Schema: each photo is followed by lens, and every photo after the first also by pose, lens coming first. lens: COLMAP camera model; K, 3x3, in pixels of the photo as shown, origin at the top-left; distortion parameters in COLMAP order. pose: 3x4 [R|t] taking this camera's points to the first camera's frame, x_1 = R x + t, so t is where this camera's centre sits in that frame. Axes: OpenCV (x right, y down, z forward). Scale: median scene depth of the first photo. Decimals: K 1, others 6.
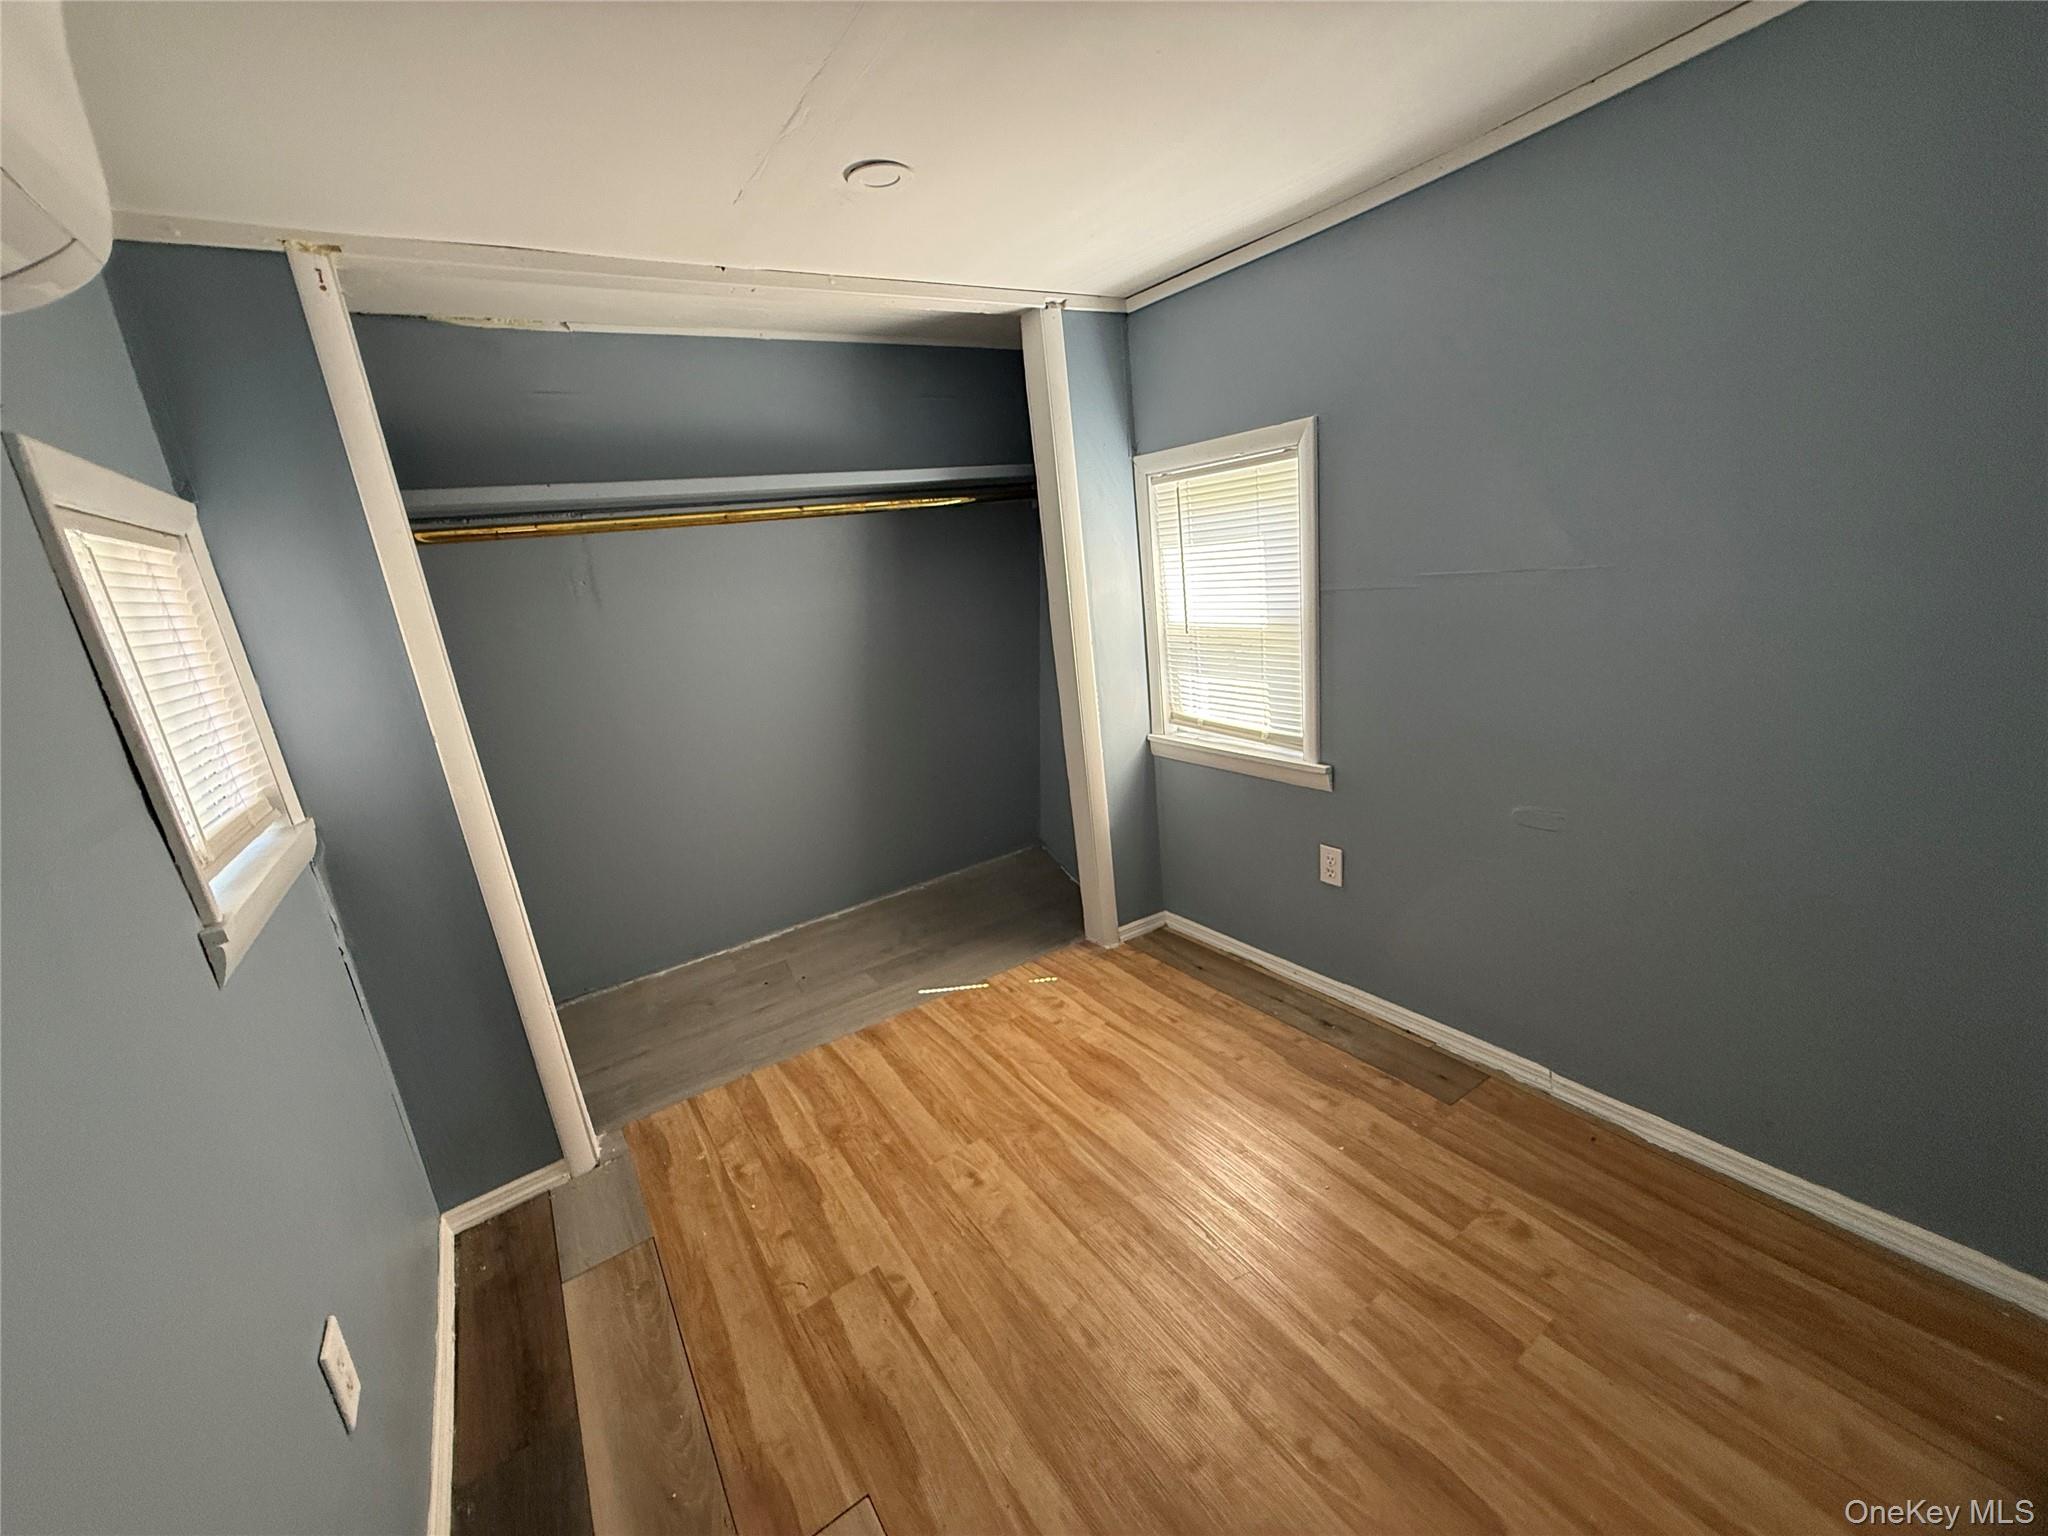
lens RADIAL K [[817.8, 0, 1023.1], [0, 817.8, 764.1], [0, 0, 1]] dist [0.001023, 0.000429]
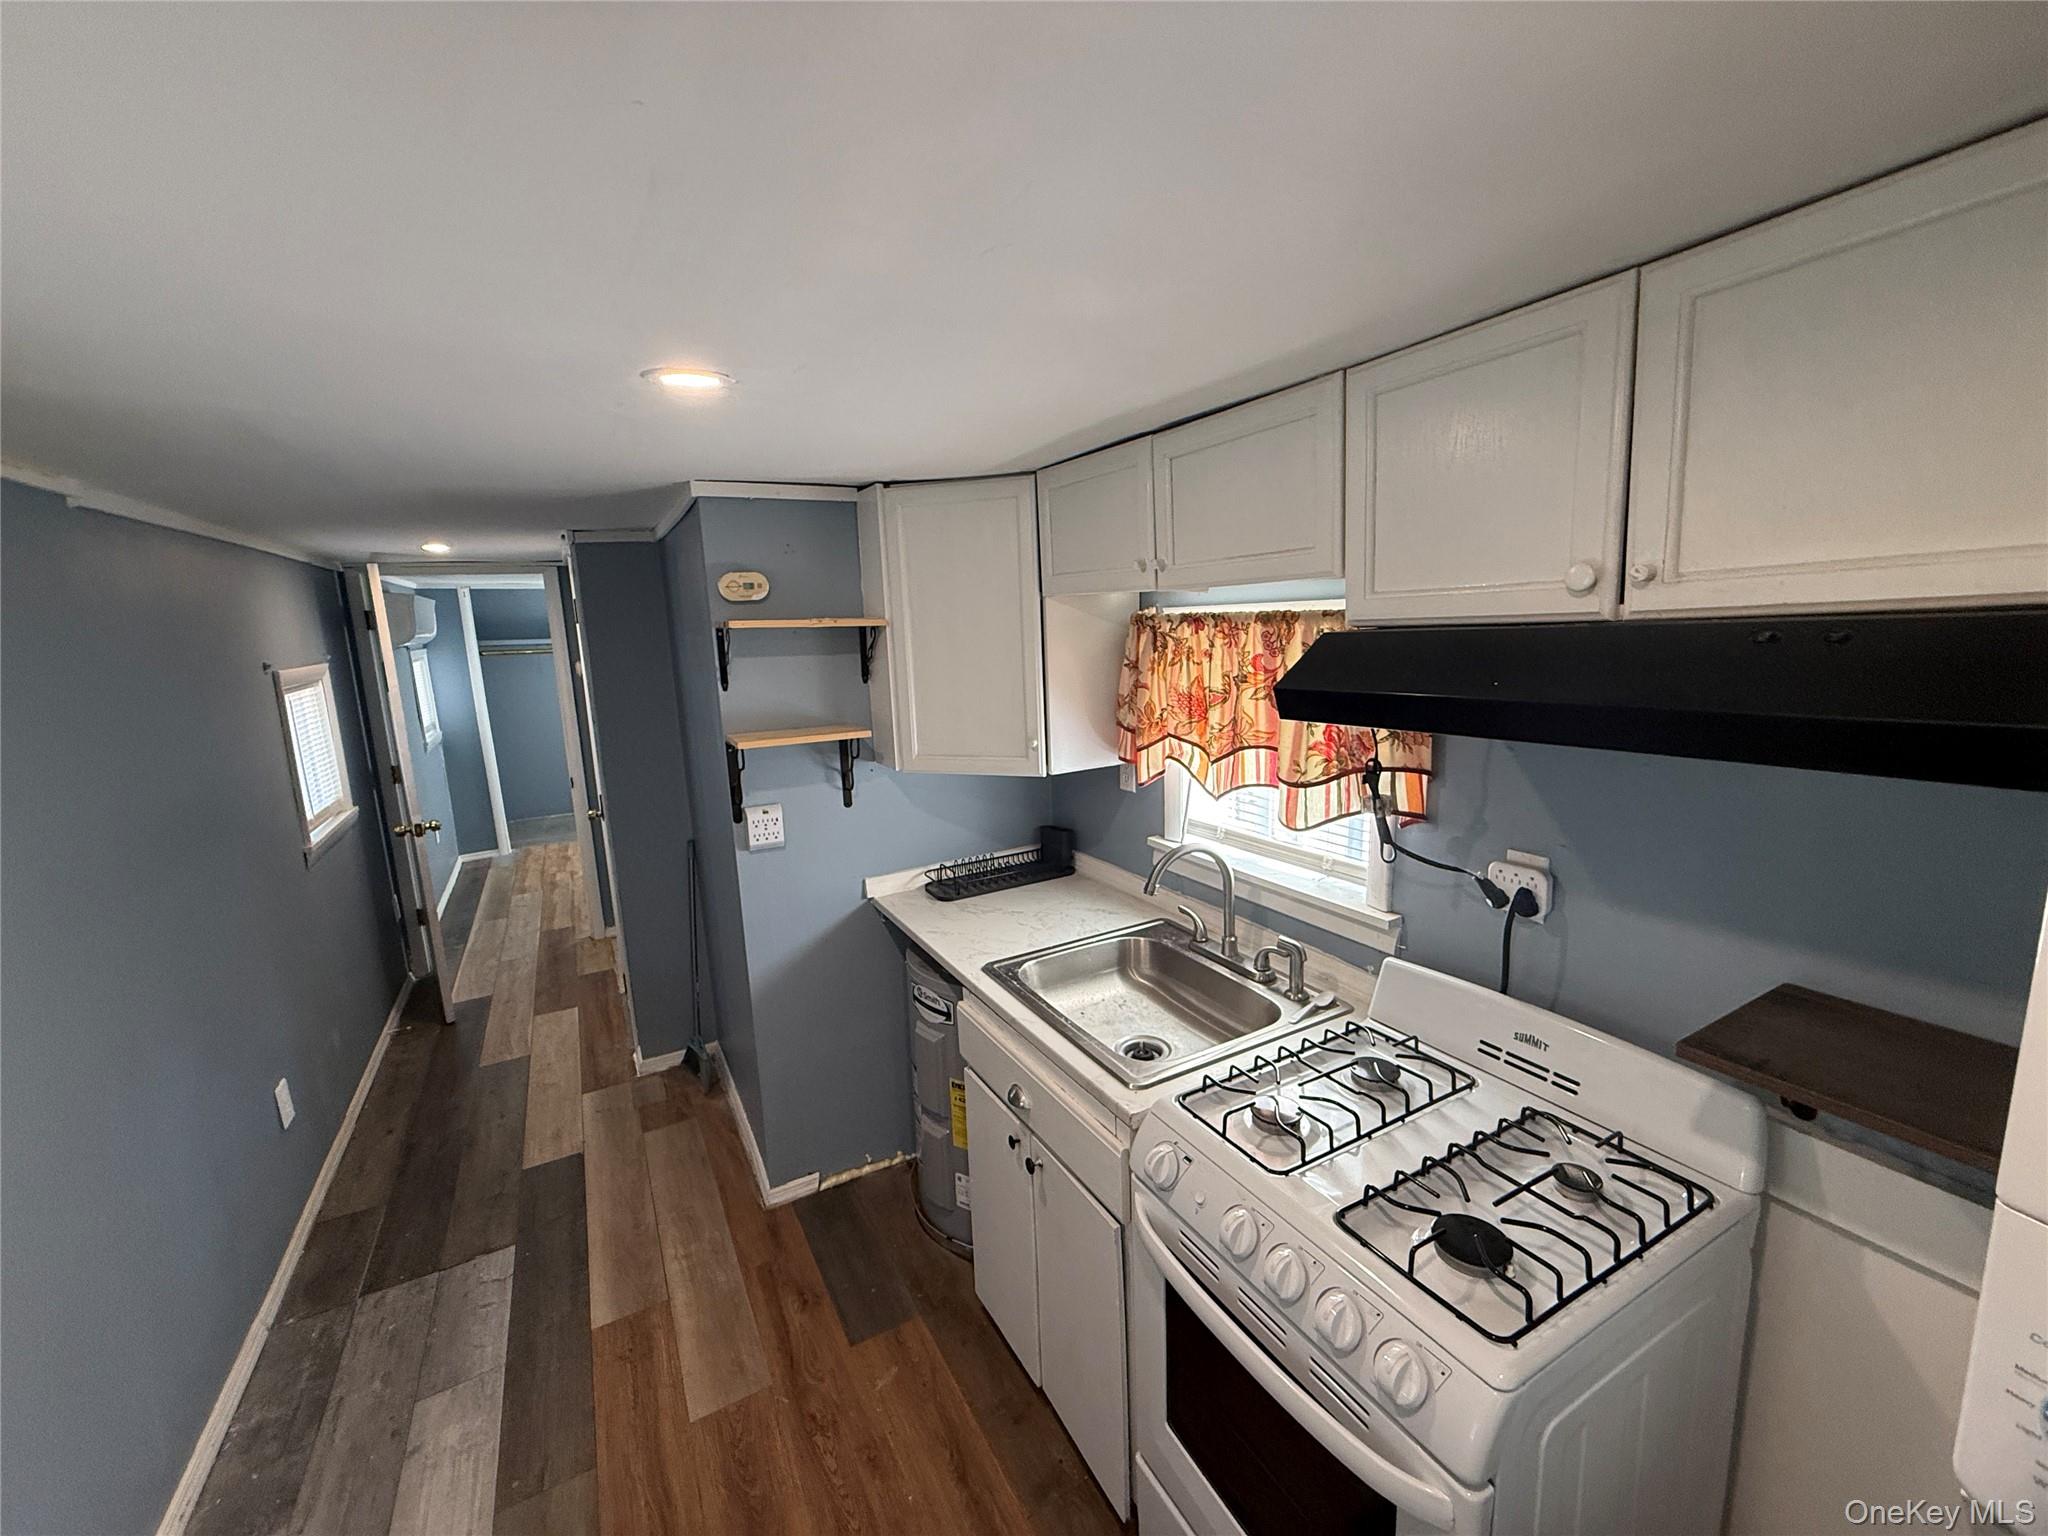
lens RADIAL K [[817.8, 0, 1017.9], [0, 817.8, 766.0], [0, 0, 1]] dist [0.001023, 0.000429]
pose [[0.992930, 0.097242, -0.068075, 1.666826], [-0.101154, 0.993260, -0.056586, 0.144765], [0.062114, 0.063072, 0.996074, -2.108836]]
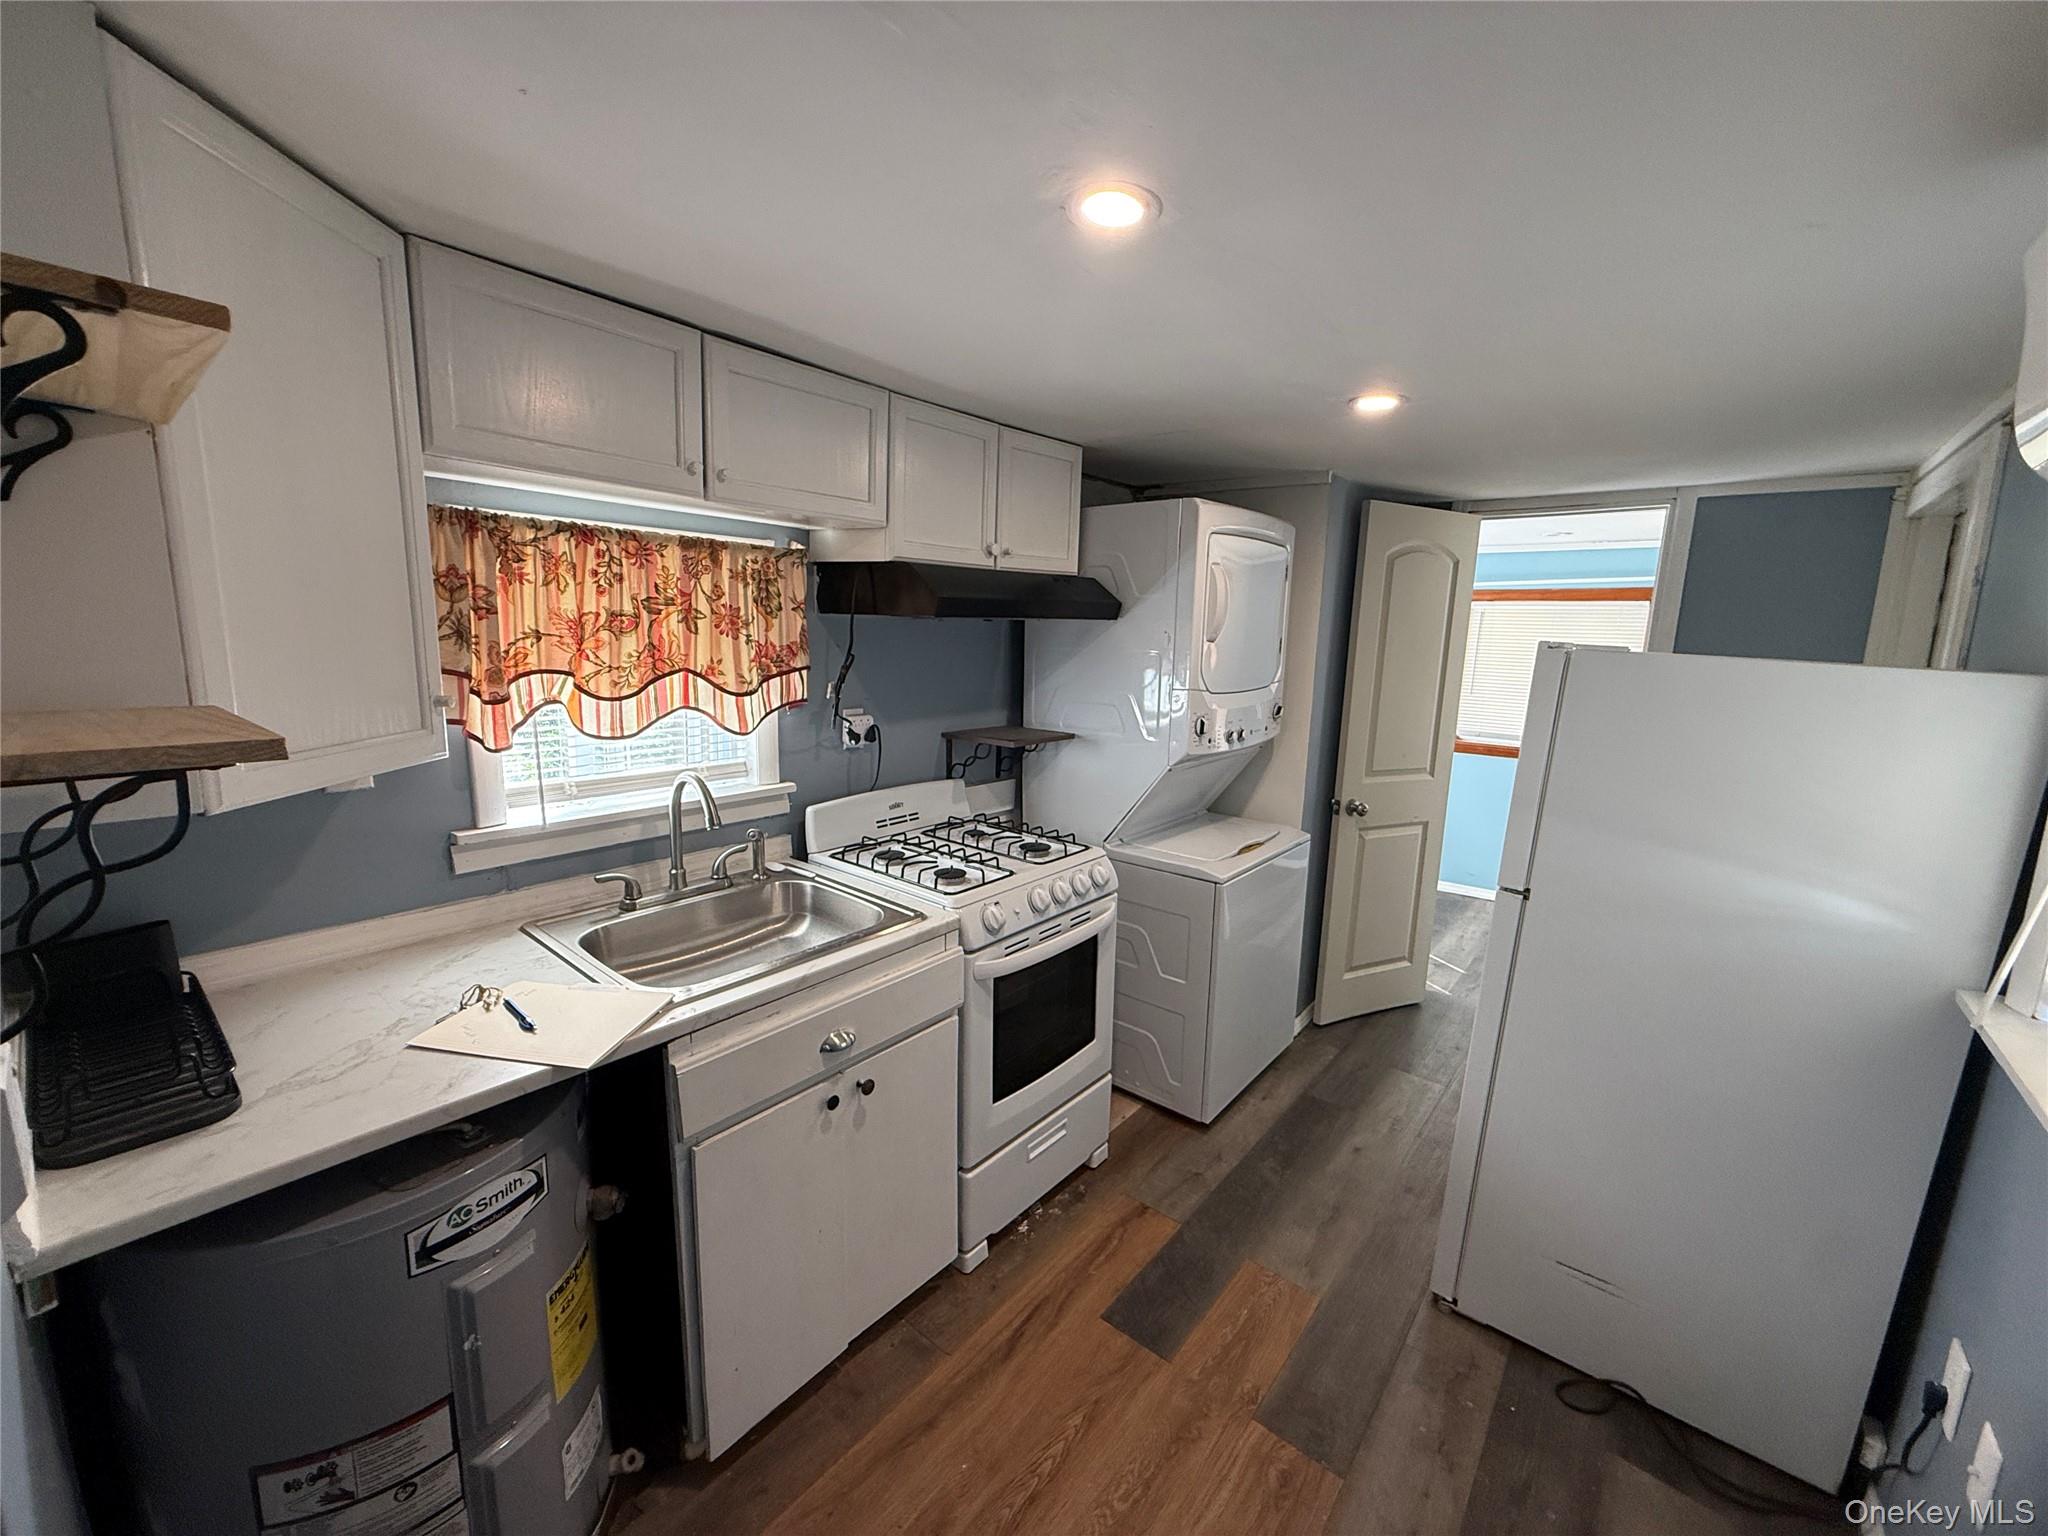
lens RADIAL K [[817.8, 0, 1016.0], [0, 817.8, 769.7], [0, 0, 1]] dist [0.001023, 0.000429]
pose [[-0.281337, -0.051412, 0.958231, -2.407117], [0.240131, 0.963022, 0.122172, 0.080407], [-0.929078, 0.264473, -0.258589, 2.145914]]
